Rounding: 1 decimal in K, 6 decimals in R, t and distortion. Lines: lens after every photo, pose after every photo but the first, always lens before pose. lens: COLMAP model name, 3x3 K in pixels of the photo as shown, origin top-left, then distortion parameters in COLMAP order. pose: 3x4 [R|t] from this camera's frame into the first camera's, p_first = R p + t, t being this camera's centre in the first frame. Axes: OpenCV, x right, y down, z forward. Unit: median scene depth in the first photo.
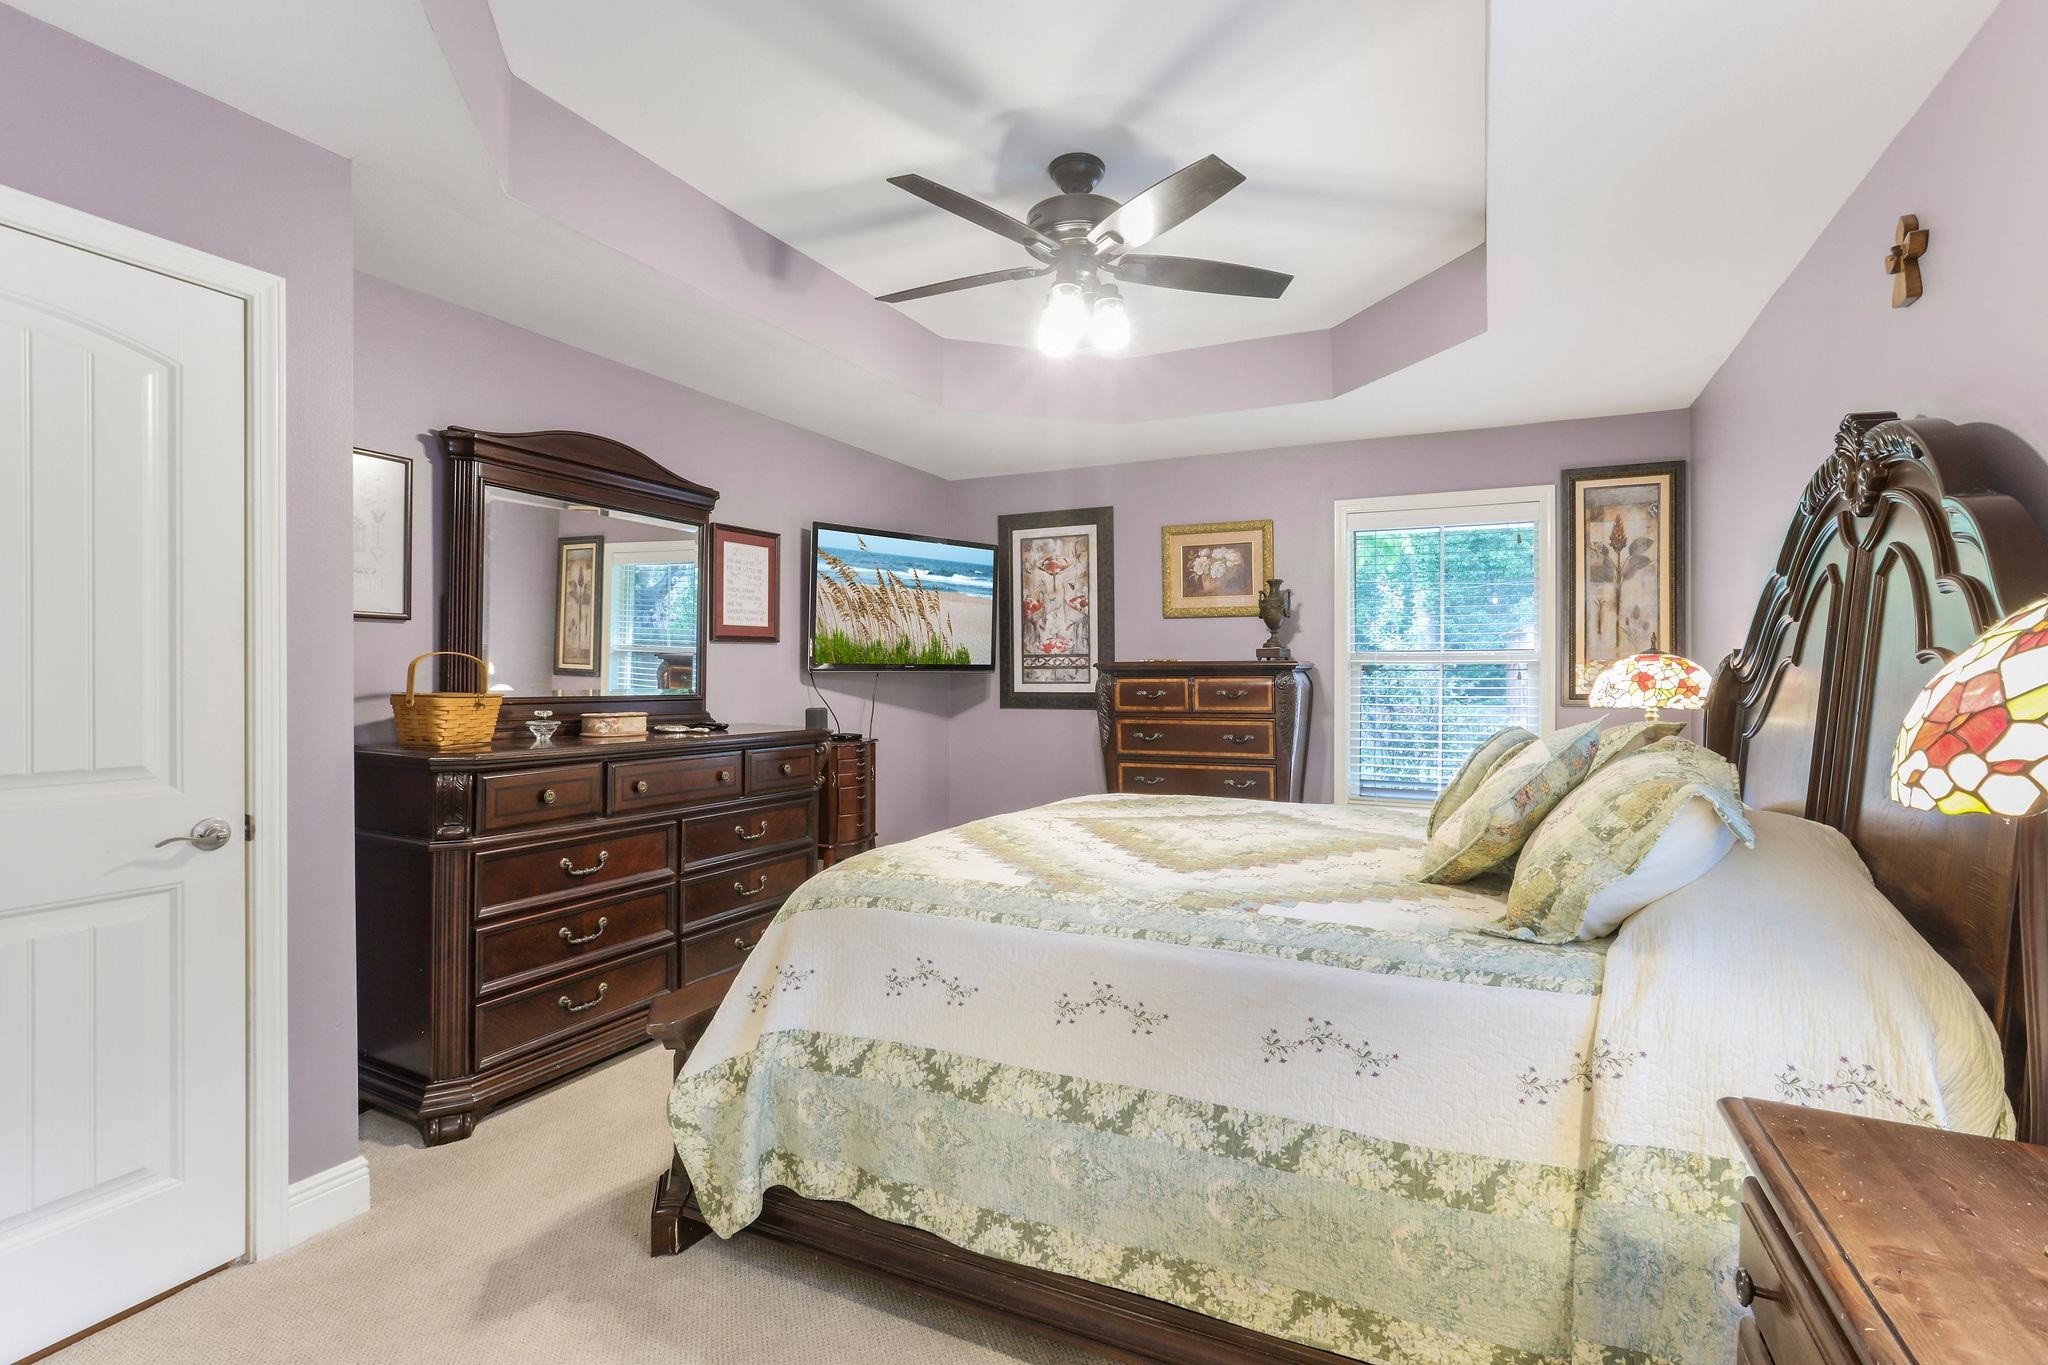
lens RADIAL K [[944.9, 0, 1040.2], [0, 944.9, 681.1], [0, 0, 1]] dist [-0.018391, 0.000659]
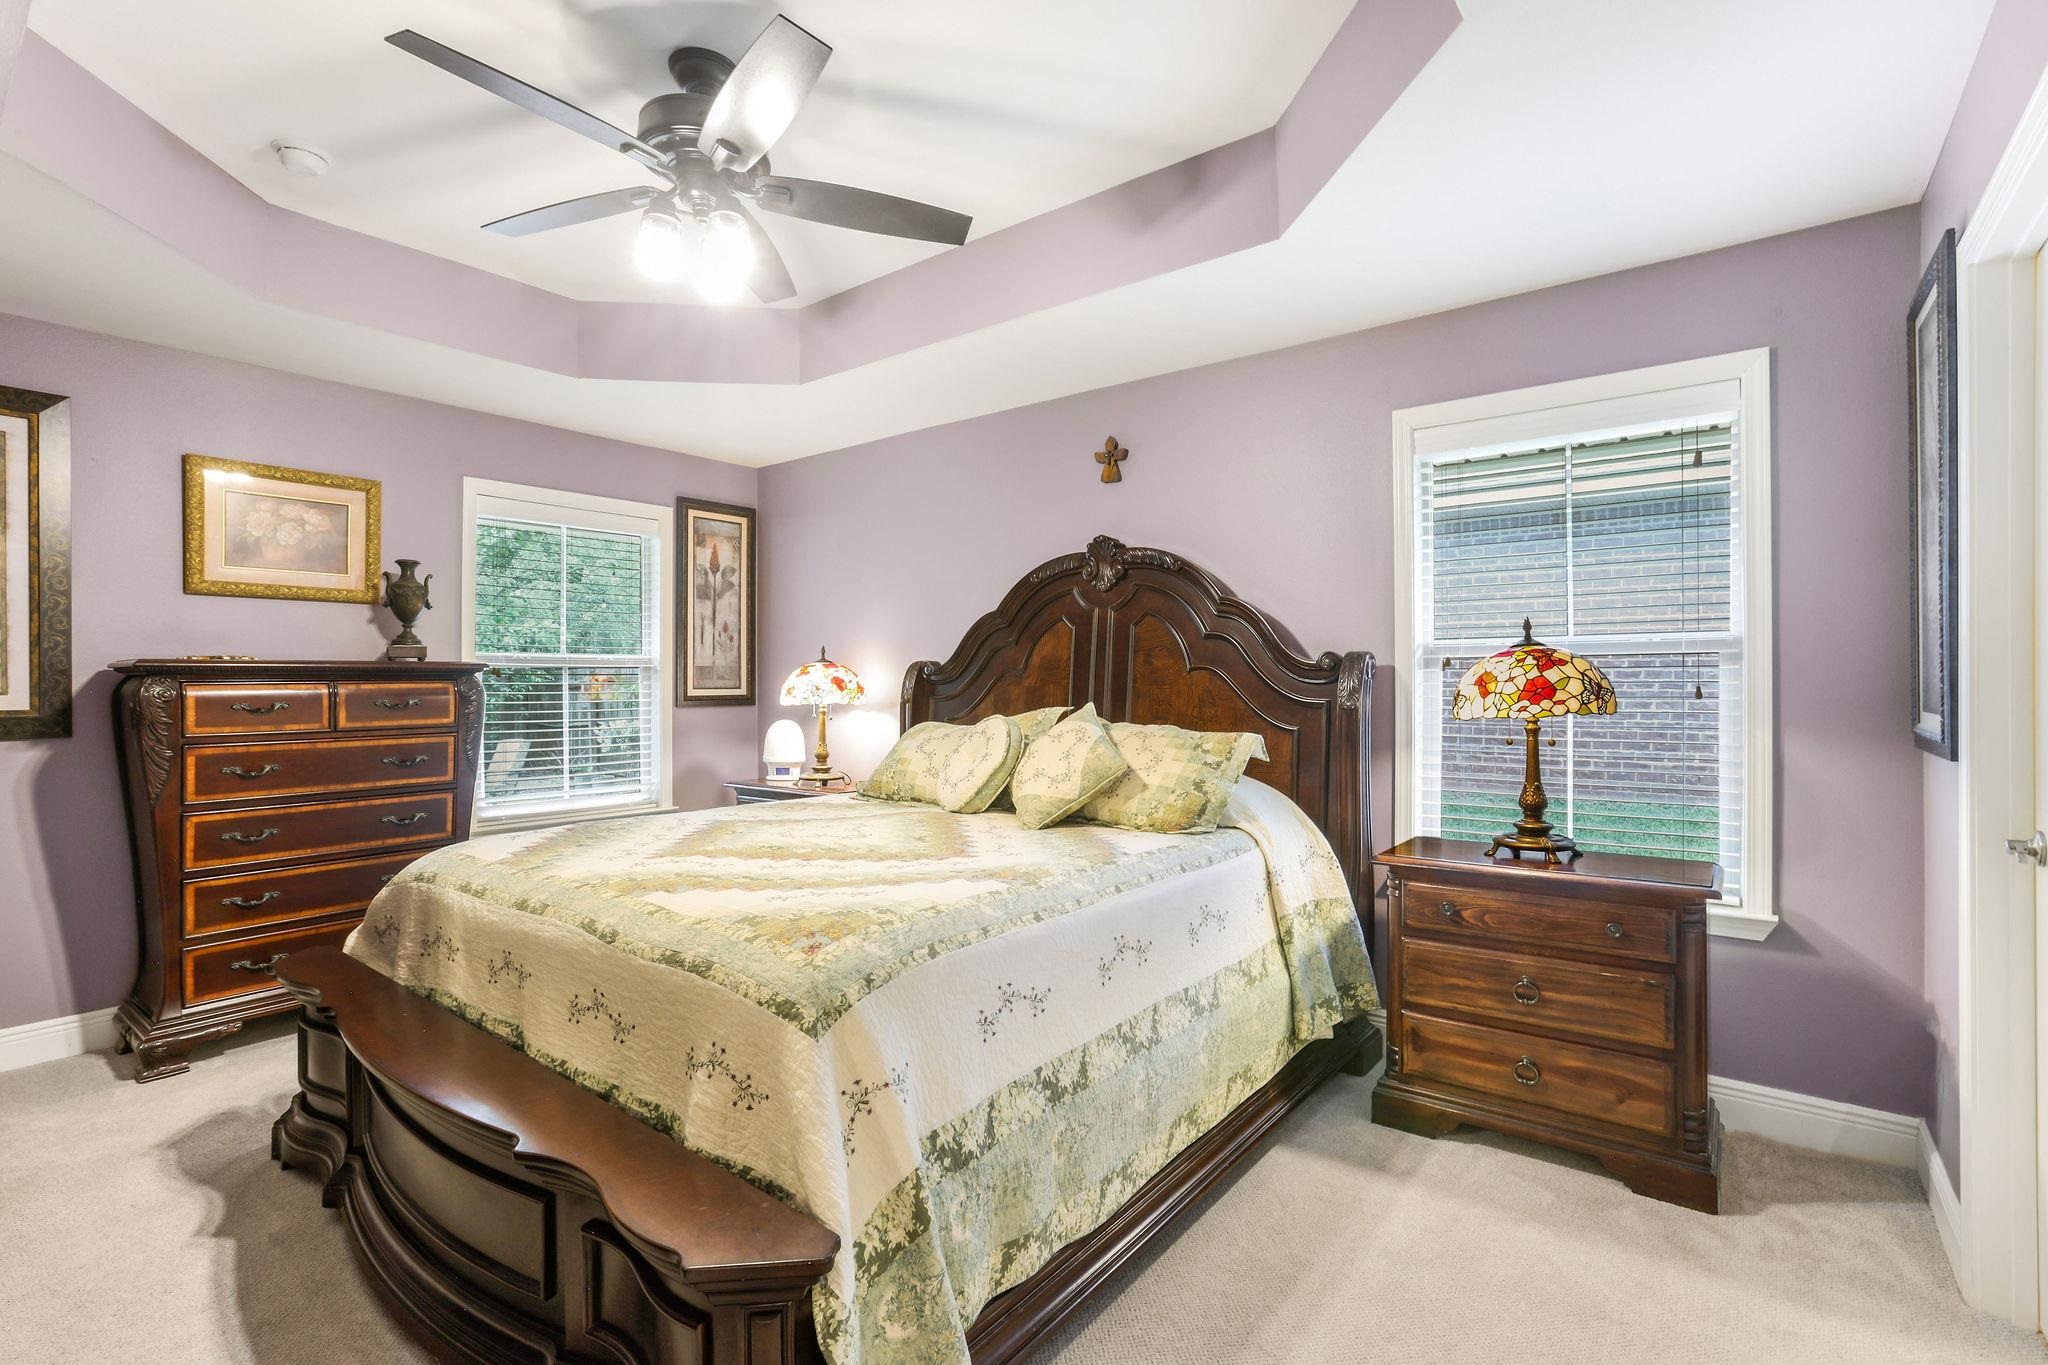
lens RADIAL K [[944.9, 0, 1041.2], [0, 944.9, 676.7], [0, 0, 1]] dist [-0.018391, 0.000659]
pose [[0.207198, 0.001303, 0.978298, -0.459471], [0.008513, 0.999959, -0.003135, -0.002031], [-0.978262, 0.008978, 0.207178, 0.346473]]
